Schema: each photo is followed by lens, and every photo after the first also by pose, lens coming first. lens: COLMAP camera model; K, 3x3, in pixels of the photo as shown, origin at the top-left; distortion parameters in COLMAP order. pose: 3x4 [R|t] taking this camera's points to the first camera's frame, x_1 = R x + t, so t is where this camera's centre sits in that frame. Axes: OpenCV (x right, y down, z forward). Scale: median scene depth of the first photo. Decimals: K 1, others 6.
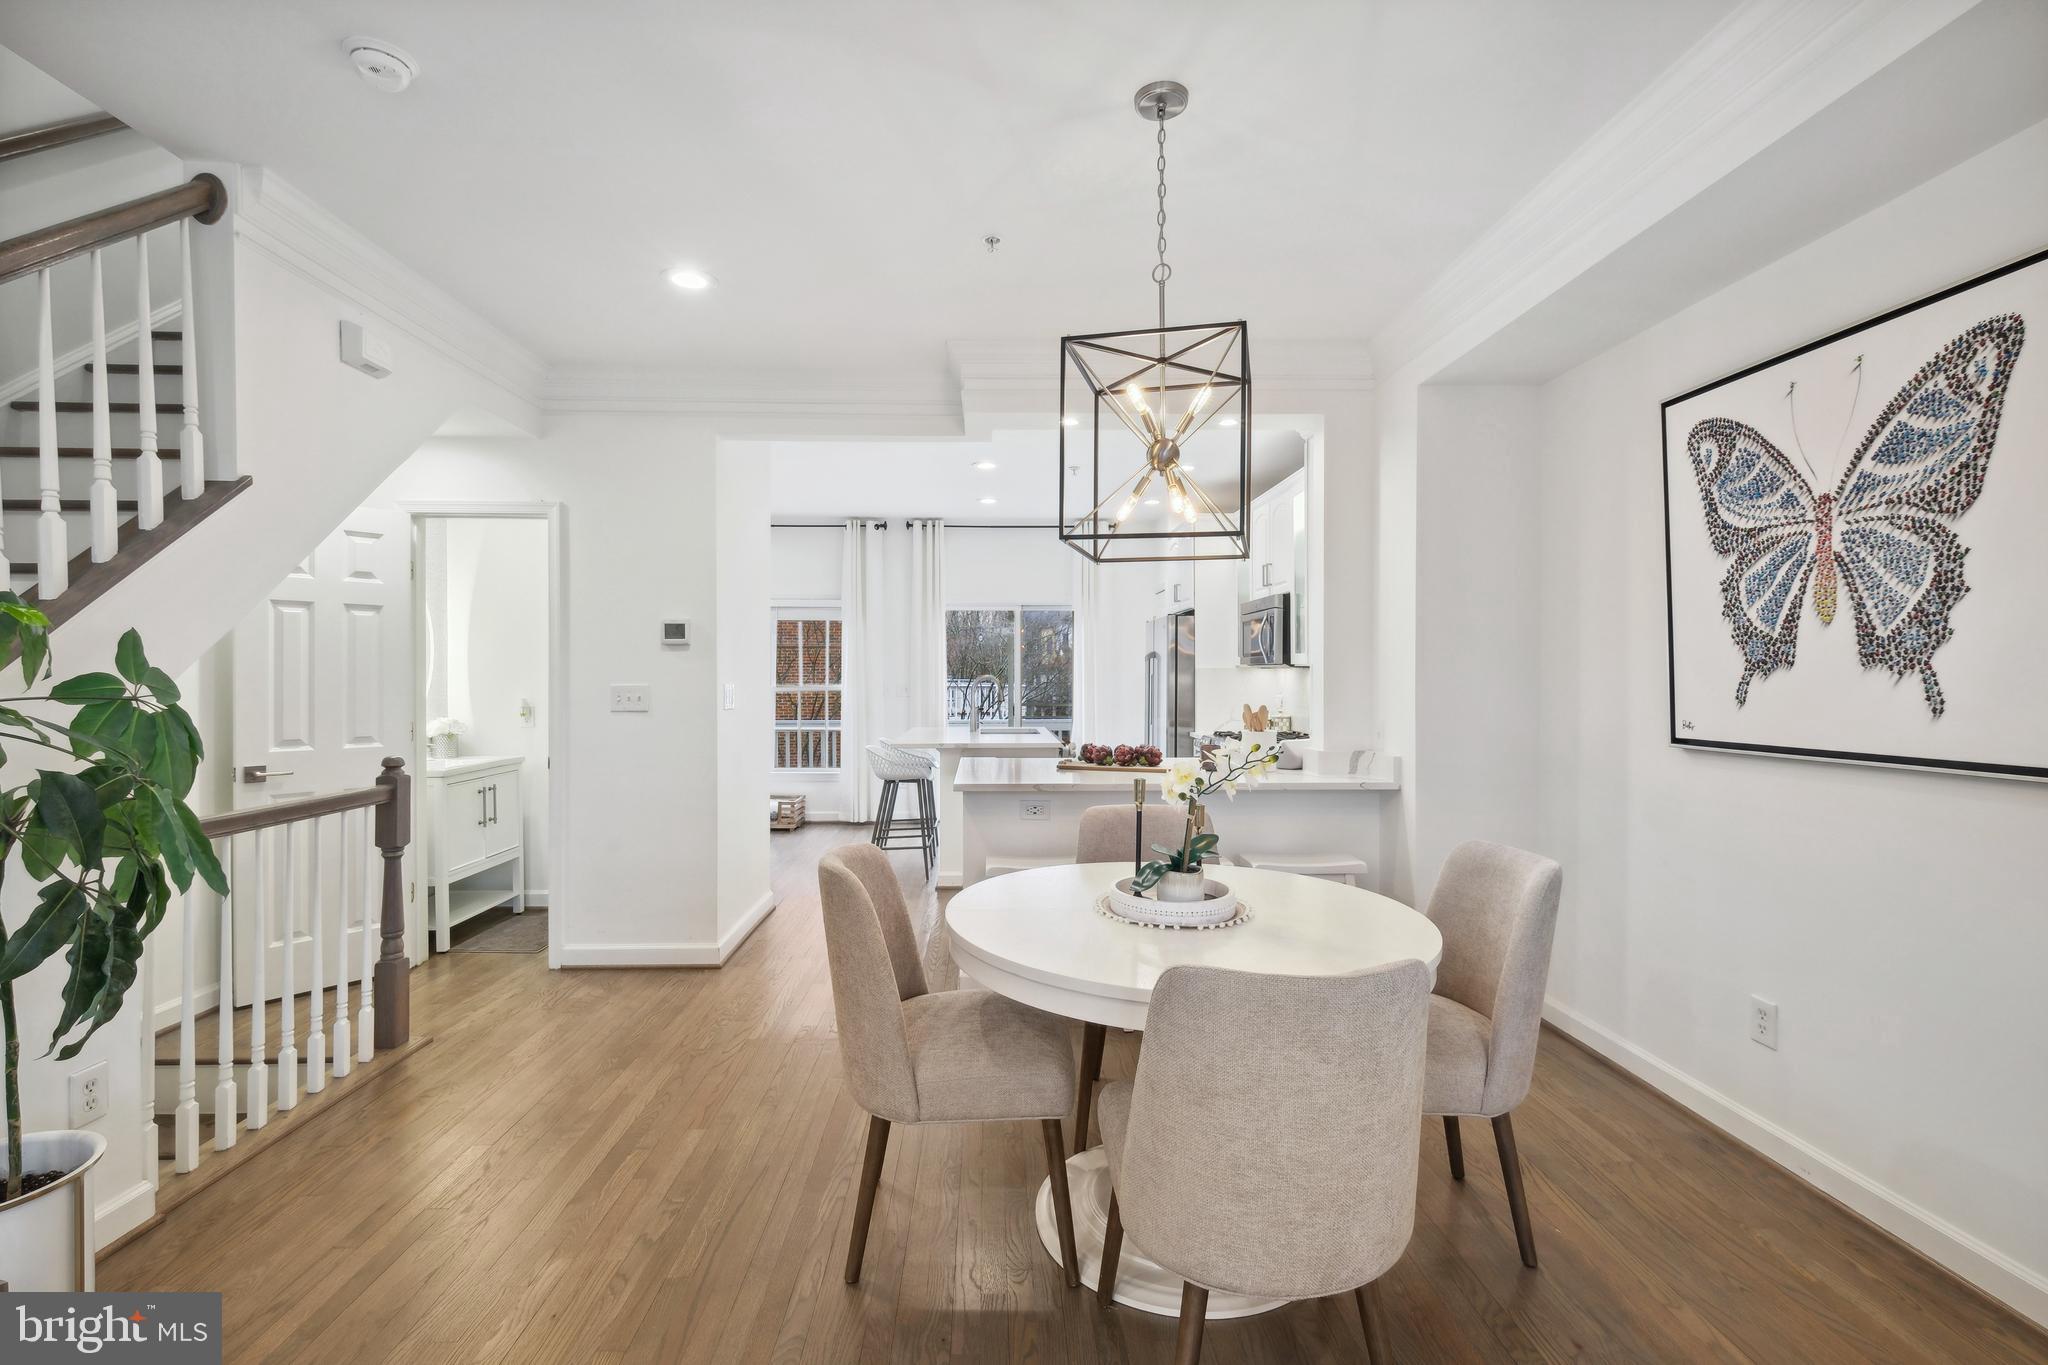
lens RADIAL K [[898.5, 0, 1024.0], [0, 898.5, 682.5], [0, 0, 1]] dist [-0.001585, -0.000114]
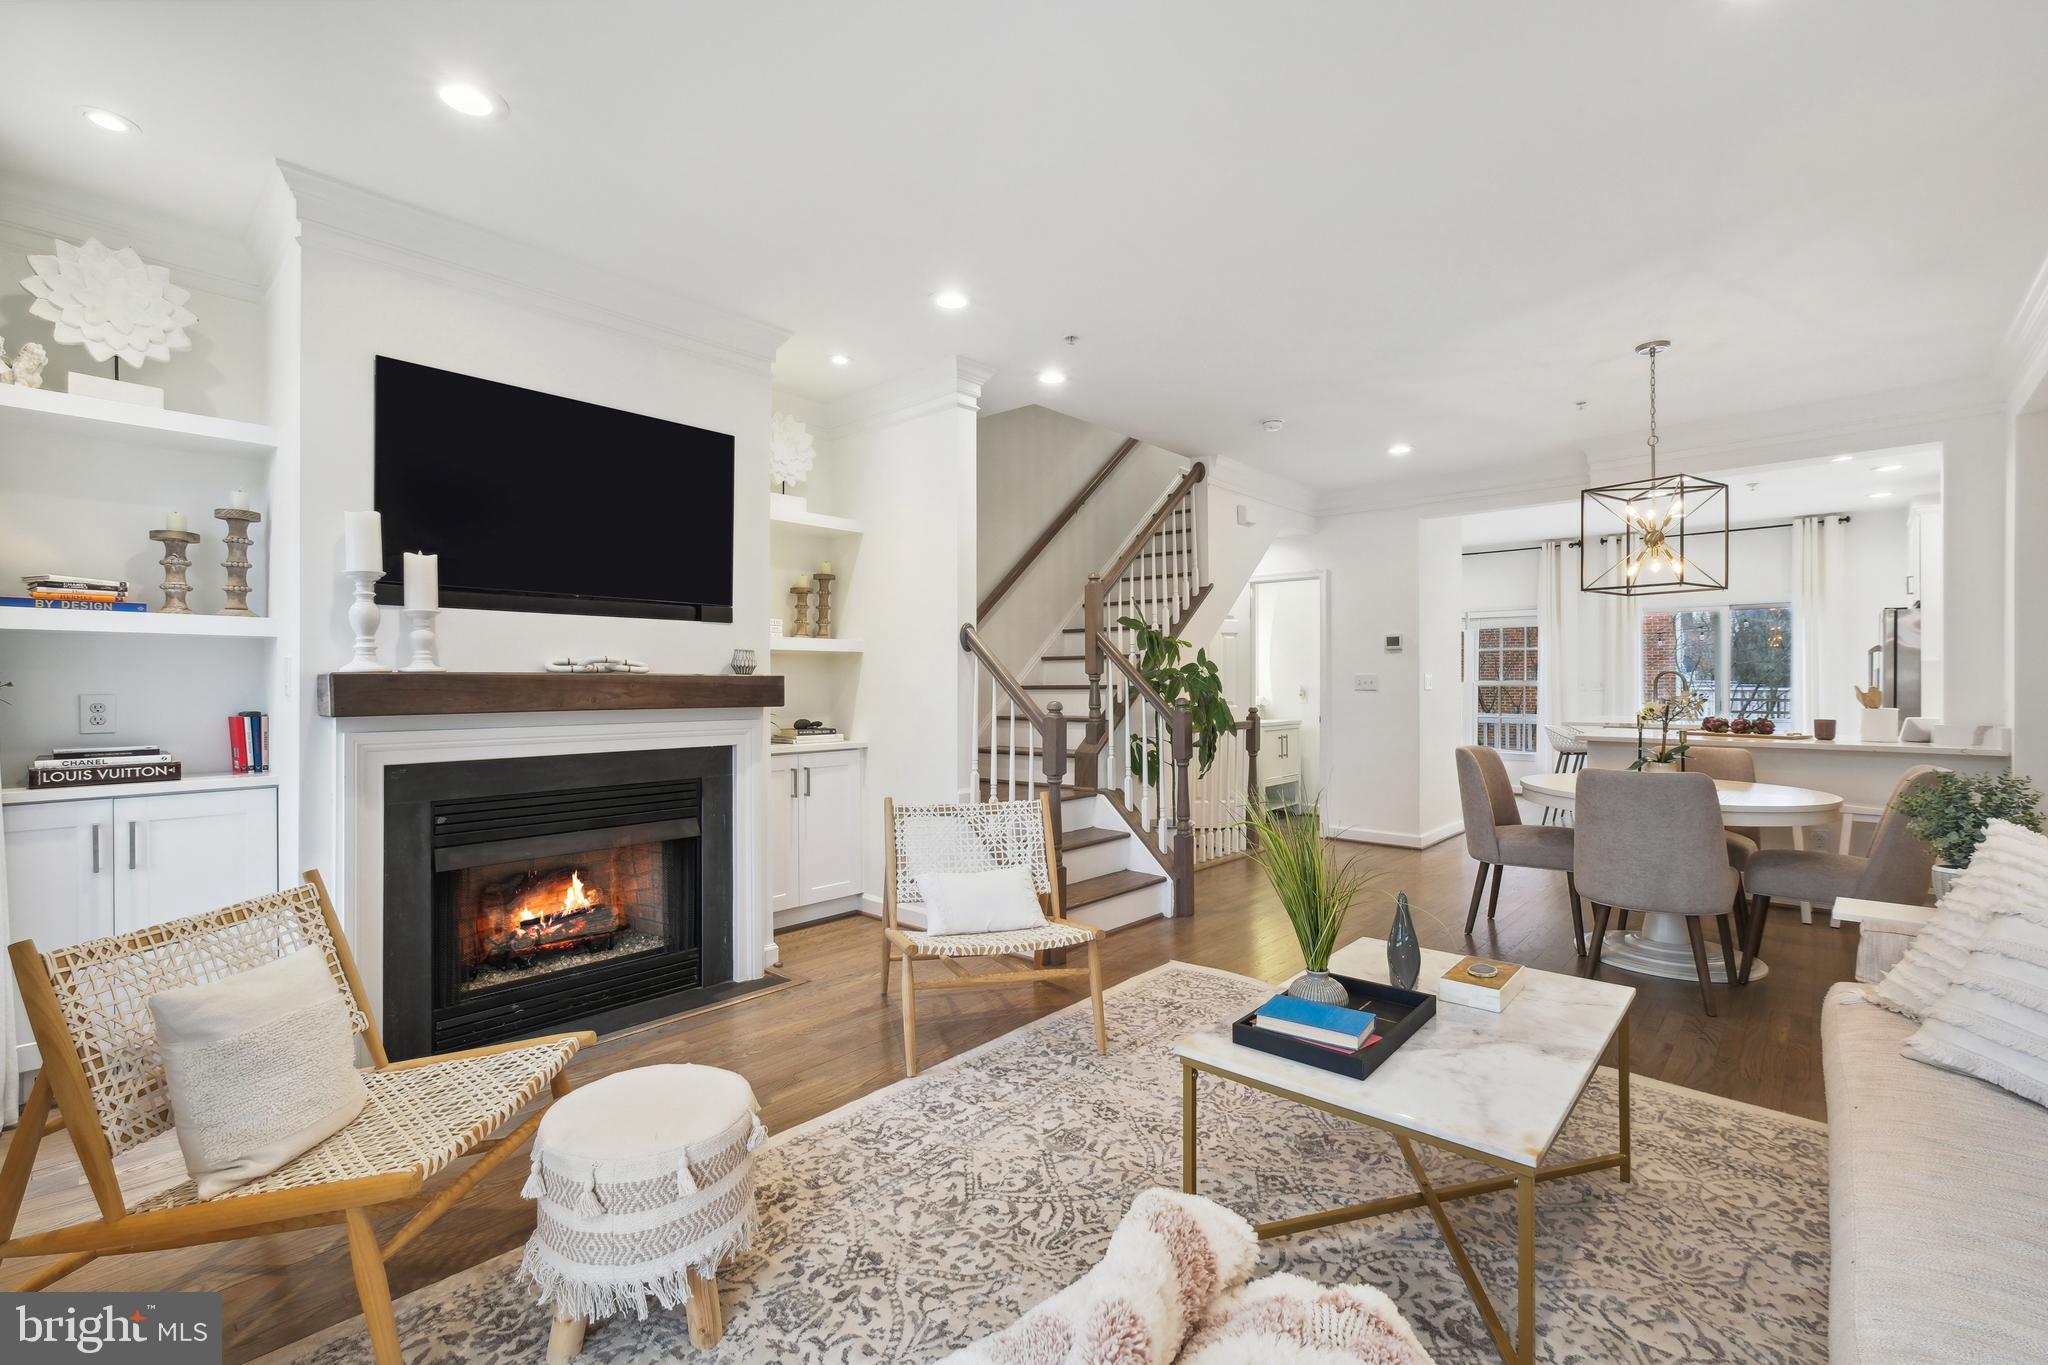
lens RADIAL K [[898.5, 0, 1024.0], [0, 898.5, 682.5], [0, 0, 1]] dist [-0.001585, -0.000114]
pose [[0.718297, -0.001228, -0.695735, 0.487529], [-0.005527, 0.999957, -0.007471, 0.060969], [0.695714, 0.009212, 0.718259, -1.173136]]
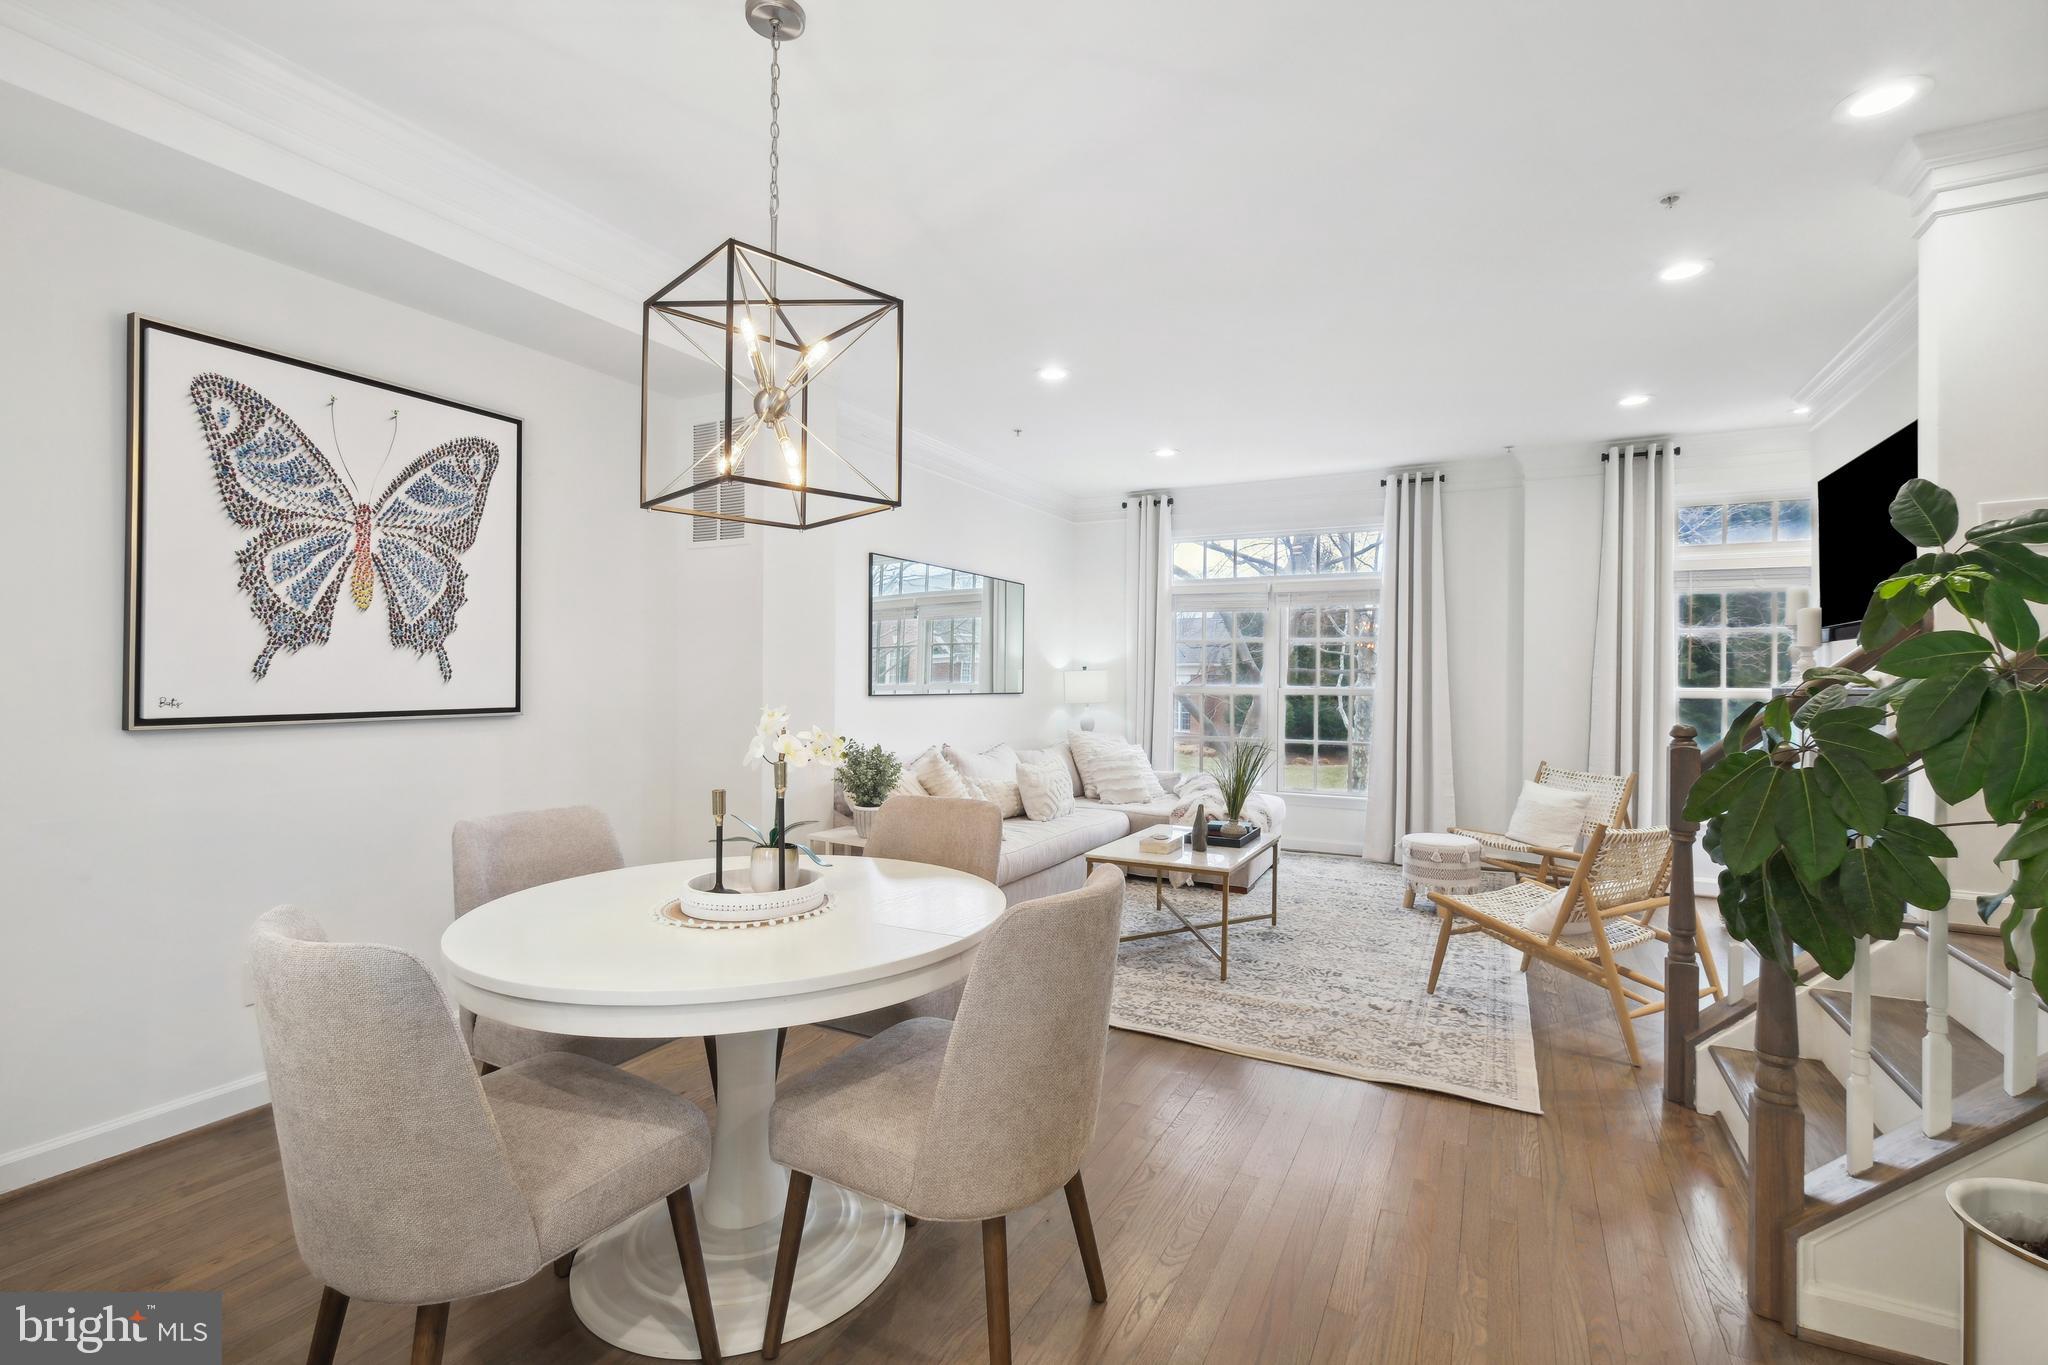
lens RADIAL K [[898.5, 0, 1024.0], [0, 898.5, 682.5], [0, 0, 1]] dist [-0.001585, -0.000114]
pose [[-0.861317, -0.002870, 0.508060, -0.499152], [0.000889, 0.999974, 0.007155, 0.025845], [-0.508068, 0.006614, -0.861292, 1.549368]]
